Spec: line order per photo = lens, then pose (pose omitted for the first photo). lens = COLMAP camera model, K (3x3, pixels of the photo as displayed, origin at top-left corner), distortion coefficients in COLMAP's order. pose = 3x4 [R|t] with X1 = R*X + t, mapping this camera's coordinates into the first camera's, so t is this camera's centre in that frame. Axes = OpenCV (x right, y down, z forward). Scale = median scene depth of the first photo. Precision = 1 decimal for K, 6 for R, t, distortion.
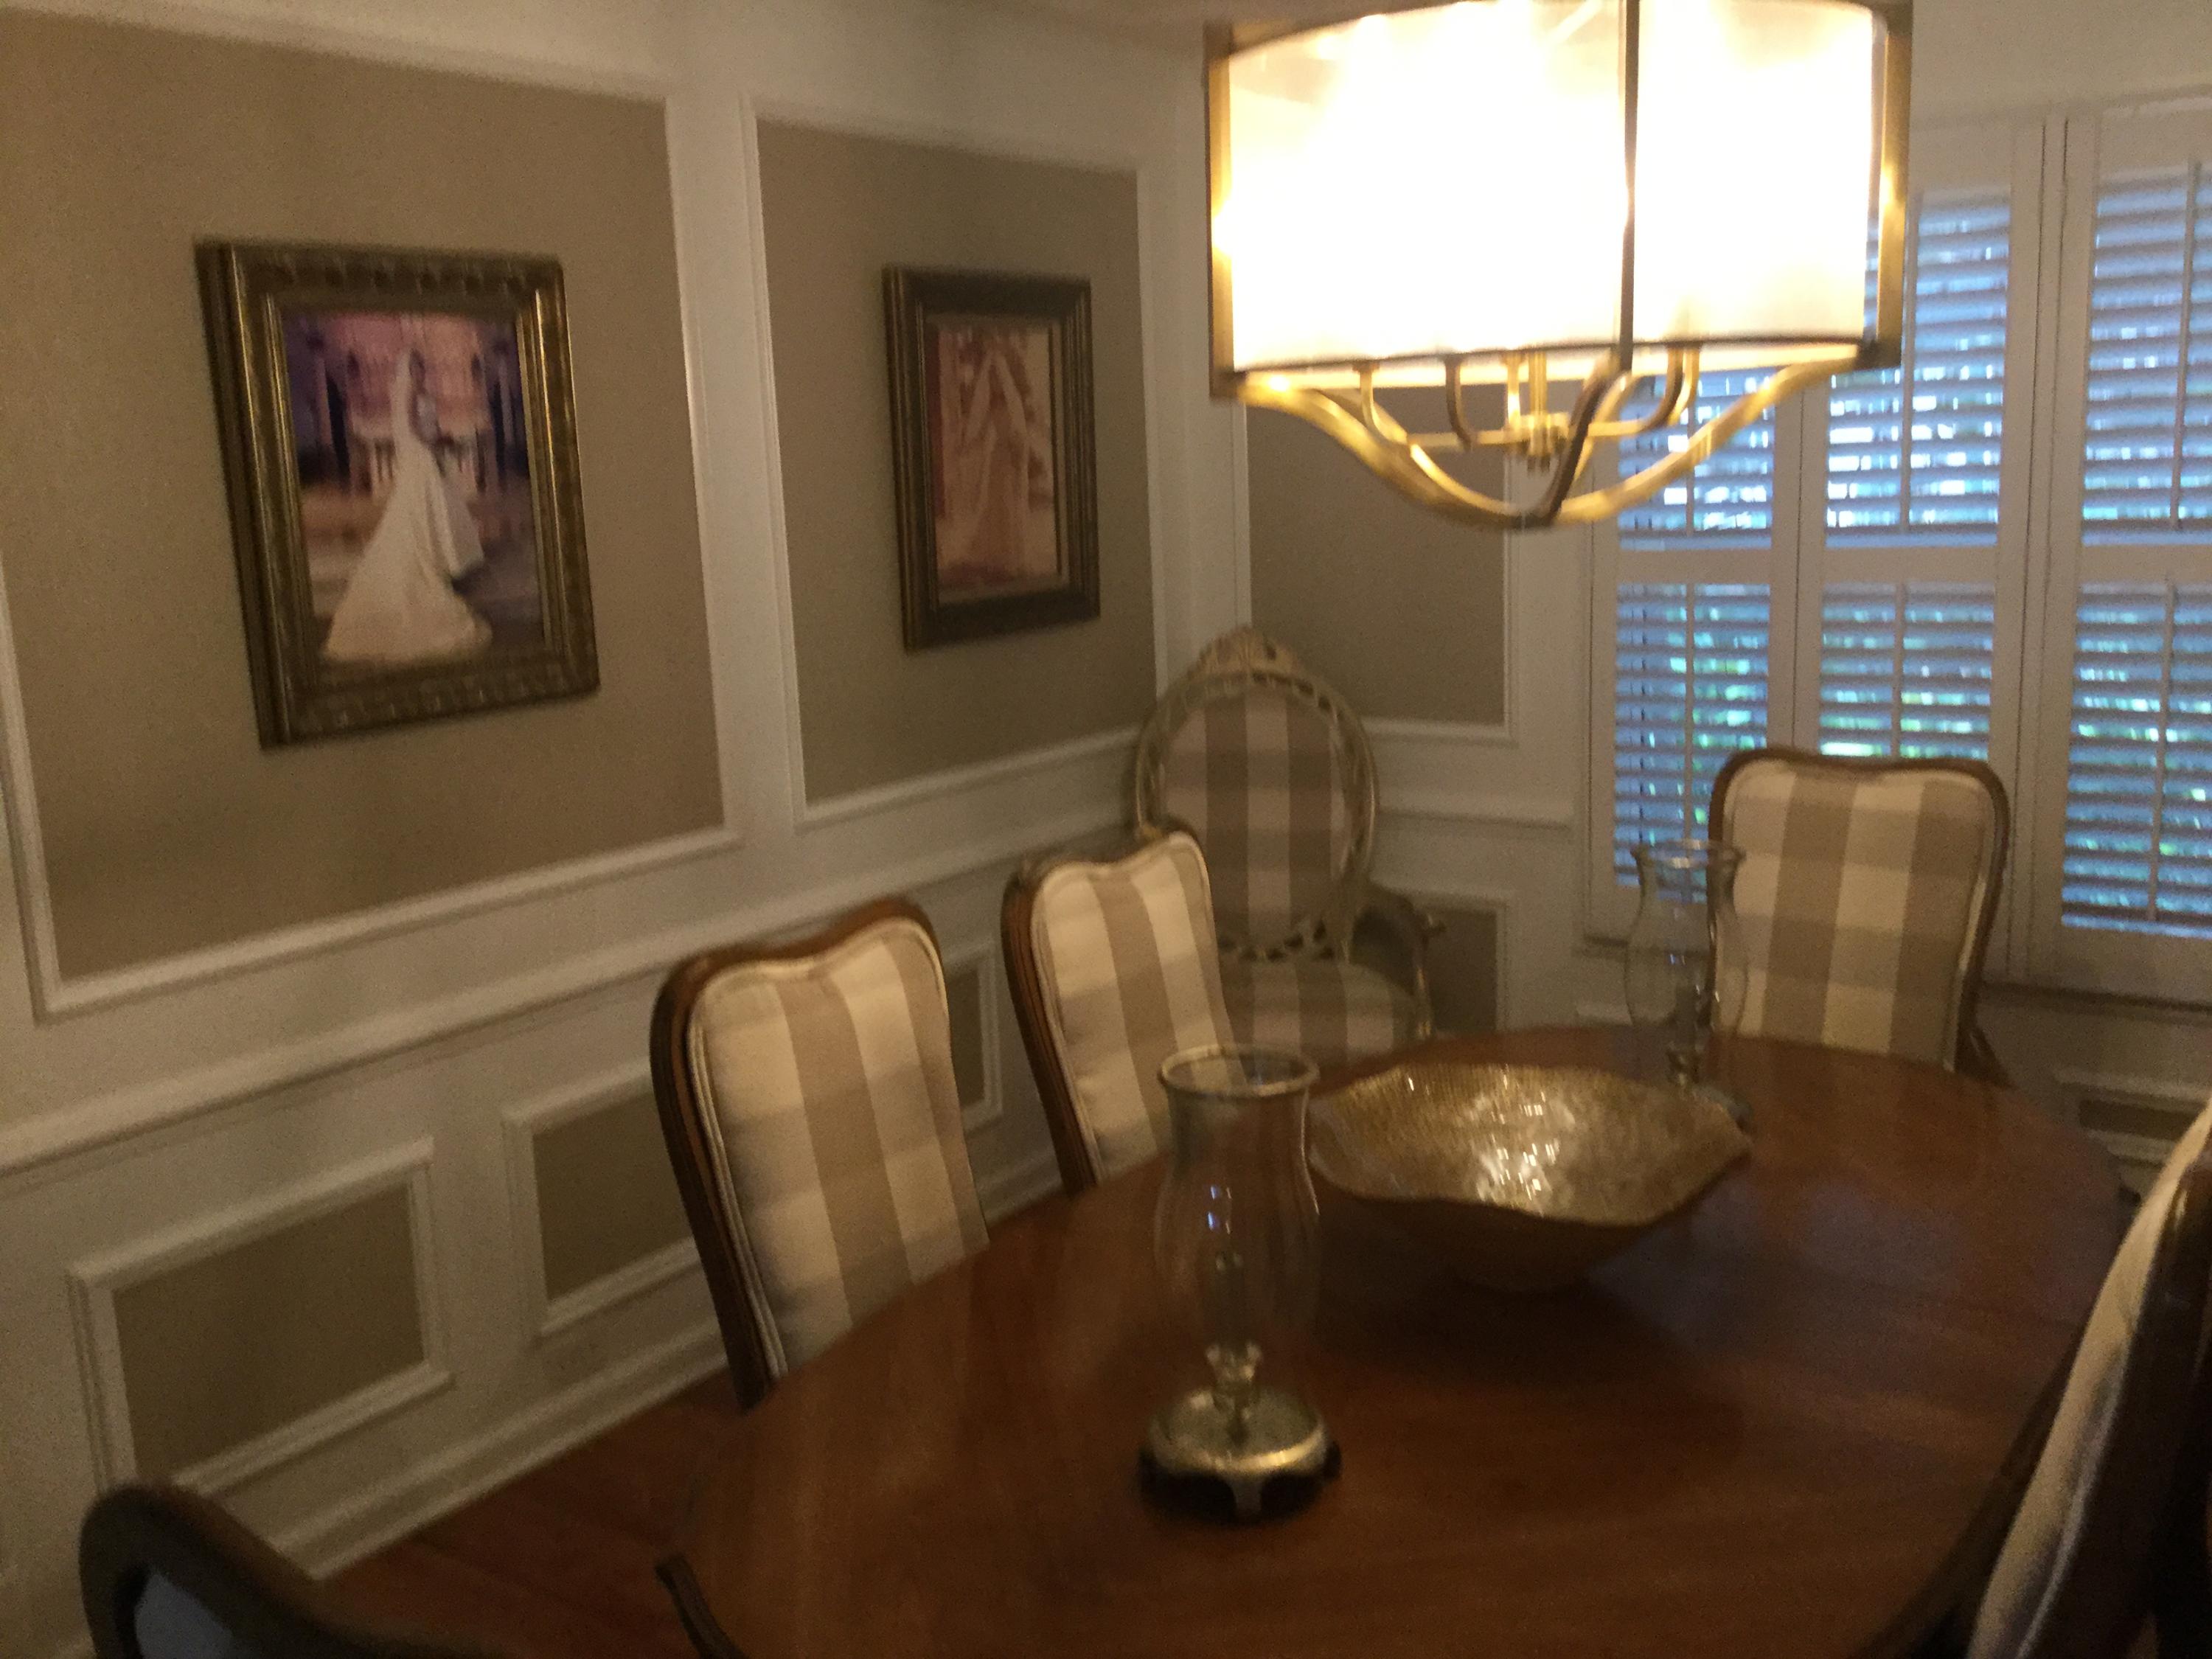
lens RADIAL K [[2002.5, 0, 1131.2], [0, 2002.5, 840.7], [0, 0, 1]] dist [0.110069, -0.179438]
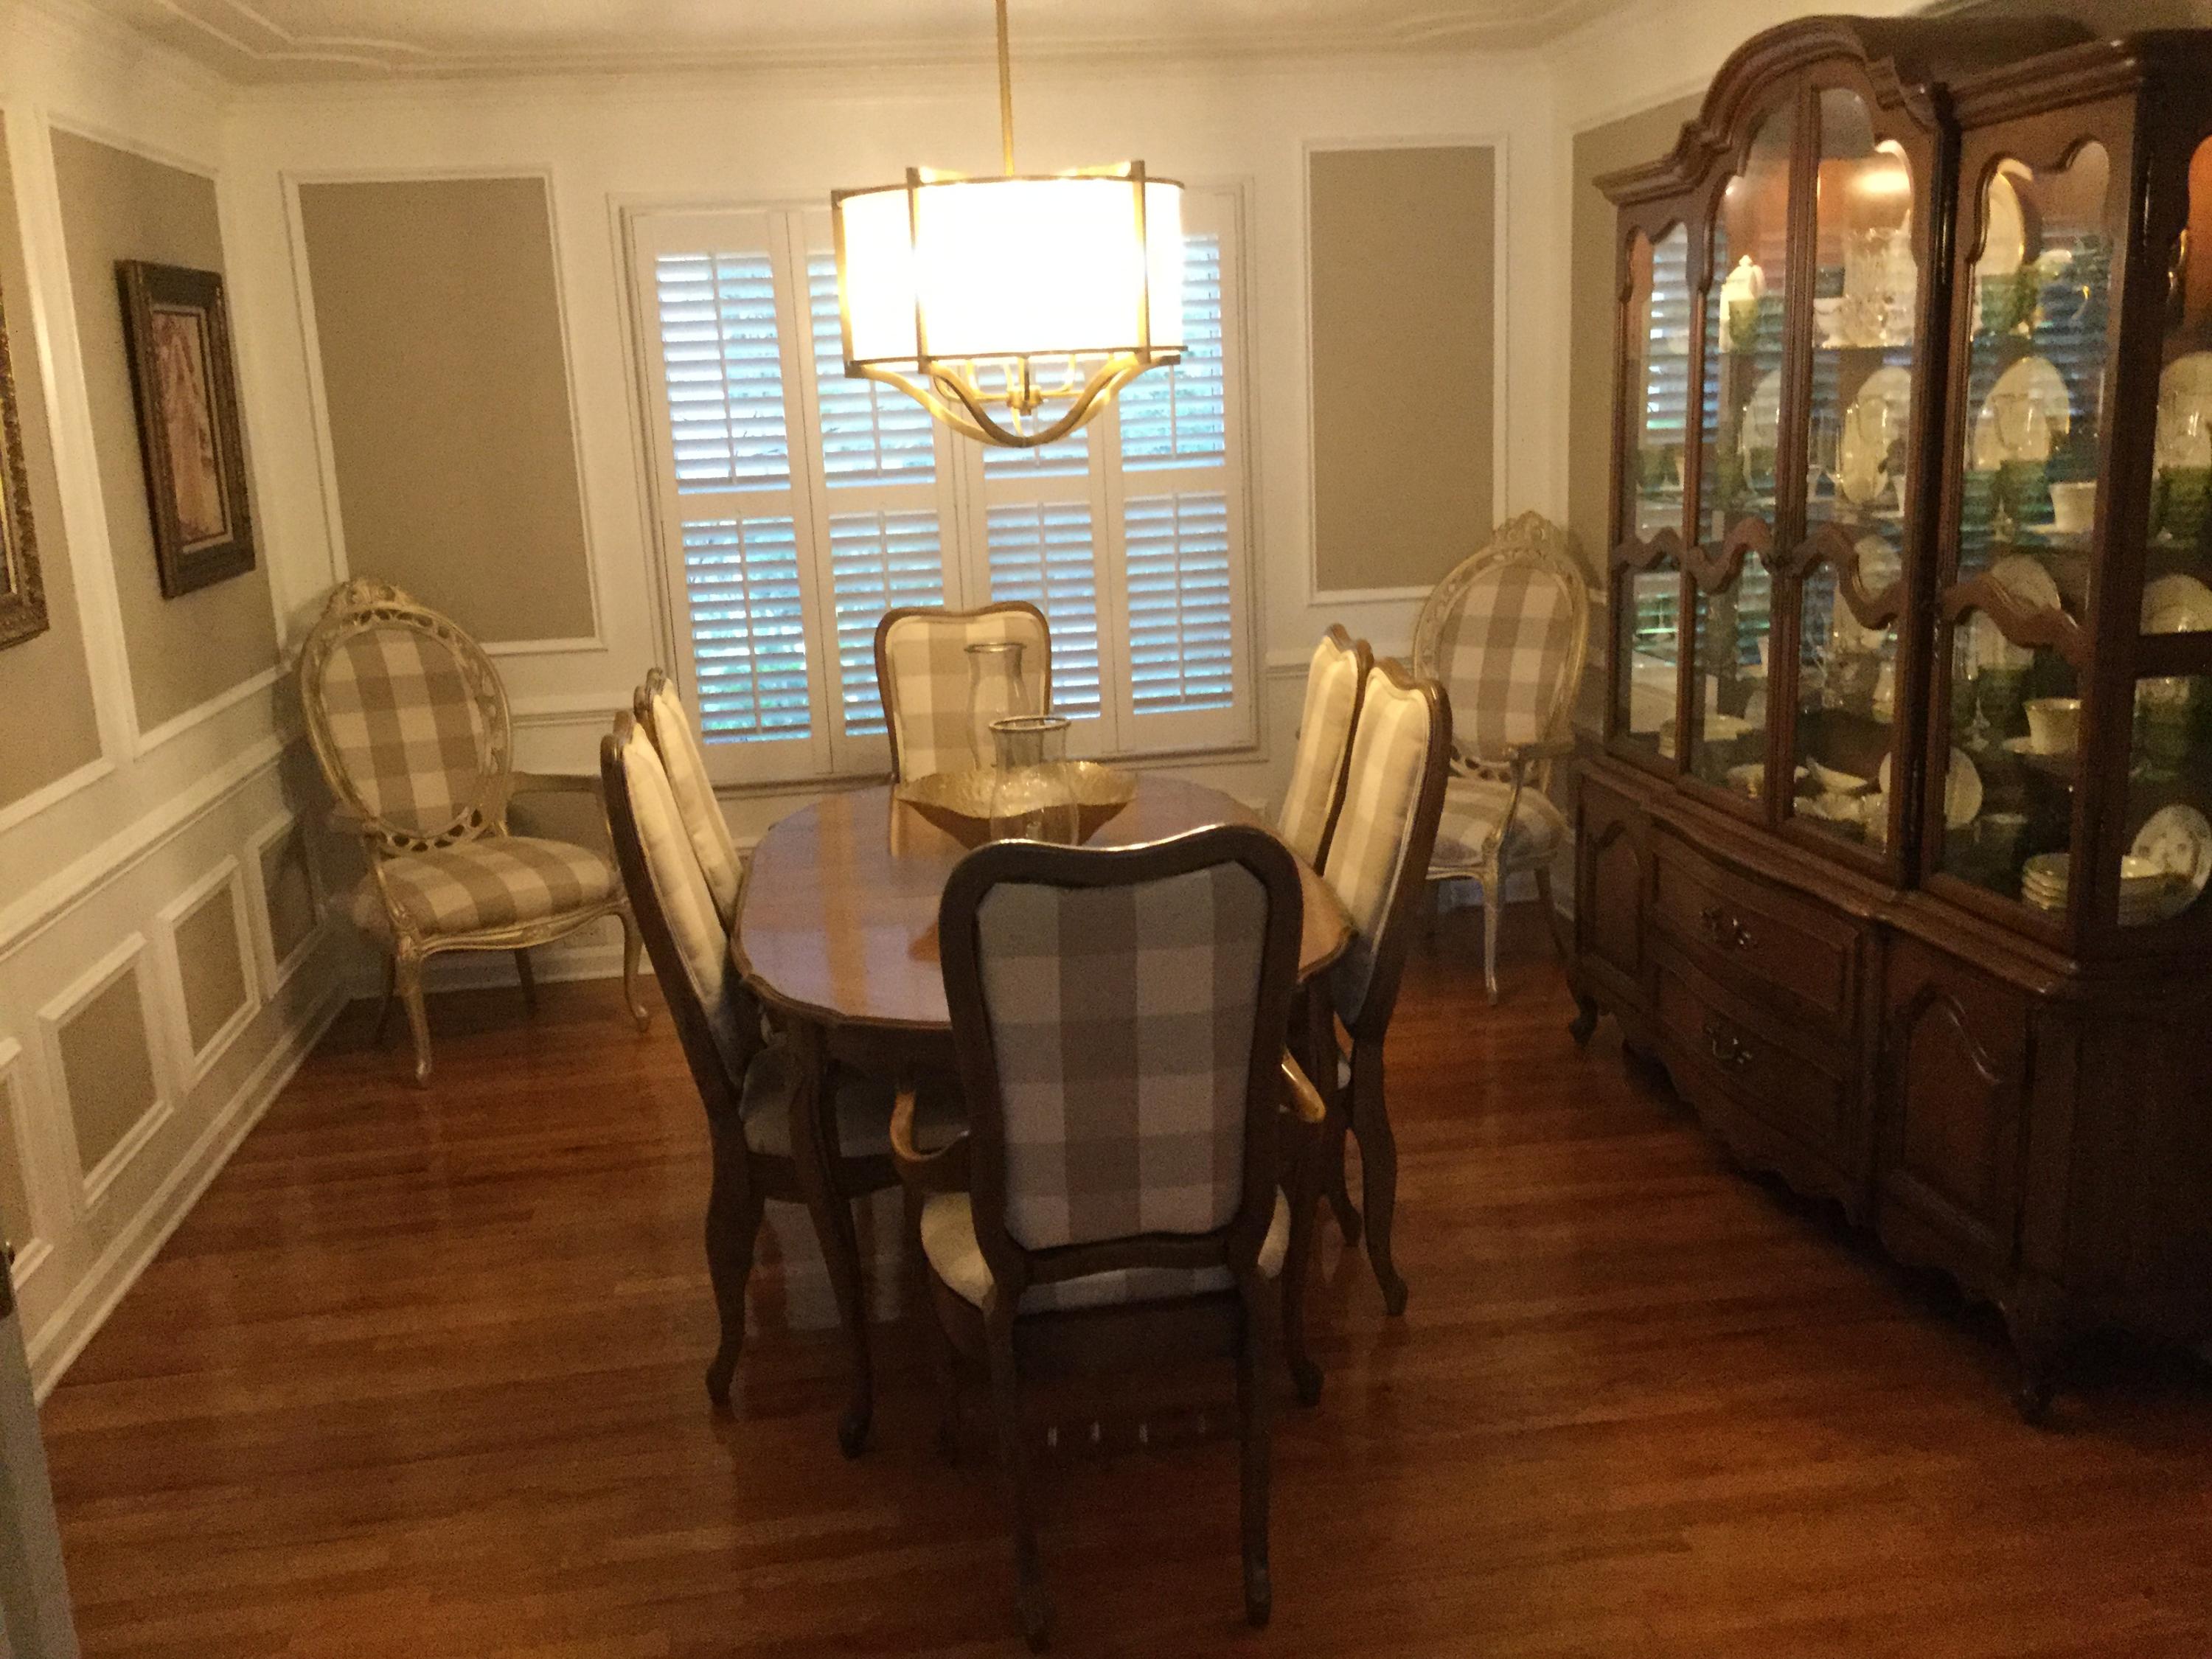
lens RADIAL K [[2002.5, 0, 1131.2], [0, 2002.5, 840.7], [0, 0, 1]] dist [0.110069, -0.179438]
pose [[0.728319, -0.150549, 0.668495, -0.451290], [0.150764, 0.986867, 0.057993, 0.048795], [-0.668447, 0.058547, 0.741452, -0.183038]]
